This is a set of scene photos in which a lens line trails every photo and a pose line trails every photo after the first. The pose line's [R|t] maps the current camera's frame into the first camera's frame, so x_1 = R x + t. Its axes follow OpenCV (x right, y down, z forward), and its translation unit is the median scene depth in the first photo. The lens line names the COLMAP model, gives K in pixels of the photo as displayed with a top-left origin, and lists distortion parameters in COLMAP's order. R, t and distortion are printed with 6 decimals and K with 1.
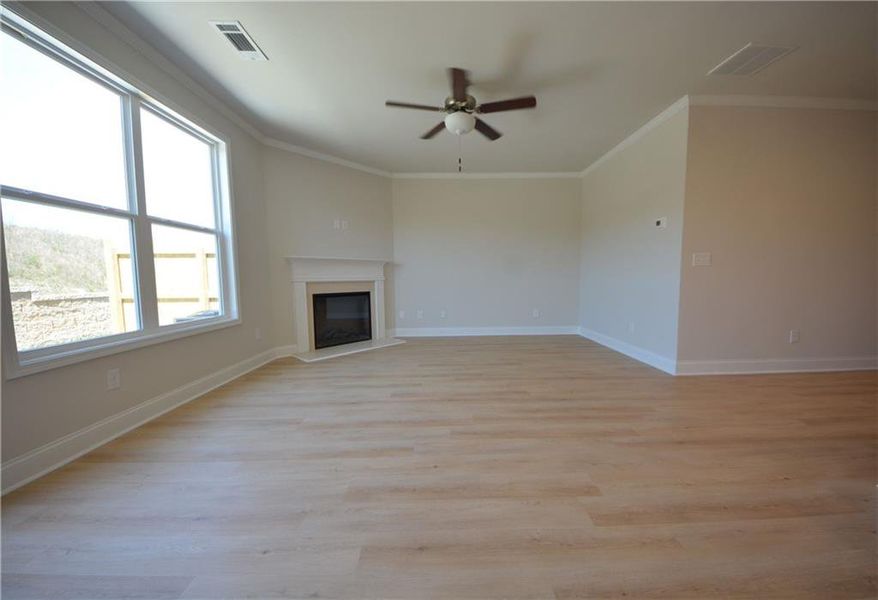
lens RADIAL K [[318.7, 0, 455.3], [0, 318.7, 299.9], [0, 0, 1]] dist [-0.015377, -0.001785]
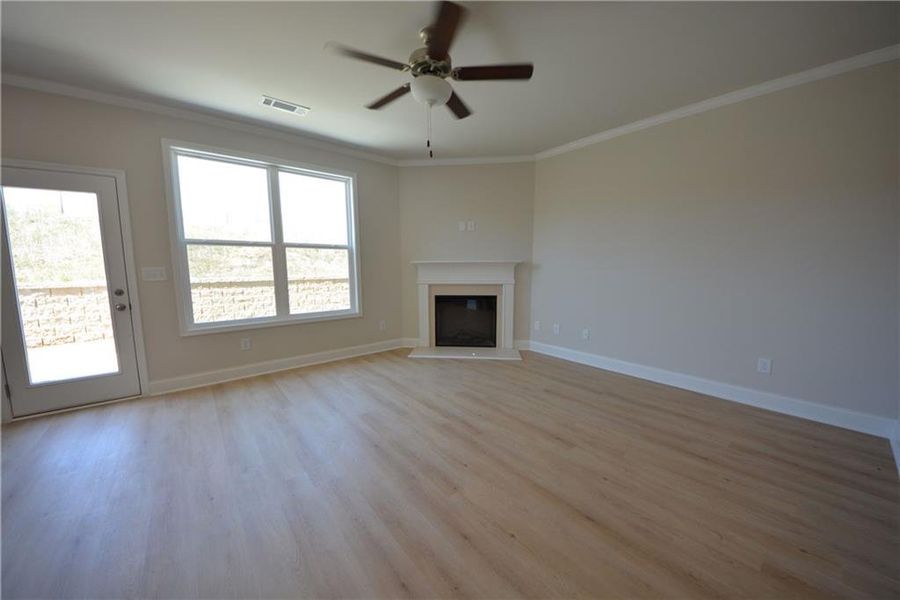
lens RADIAL K [[319.2, 0, 450.5], [0, 319.2, 301.3], [0, 0, 1]] dist [0.002345, -0.005570]
pose [[0.606233, 0.099476, -0.789041, 0.585570], [-0.060547, 0.995040, 0.078928, -0.115530], [0.792979, -0.000075, 0.609249, 0.511923]]
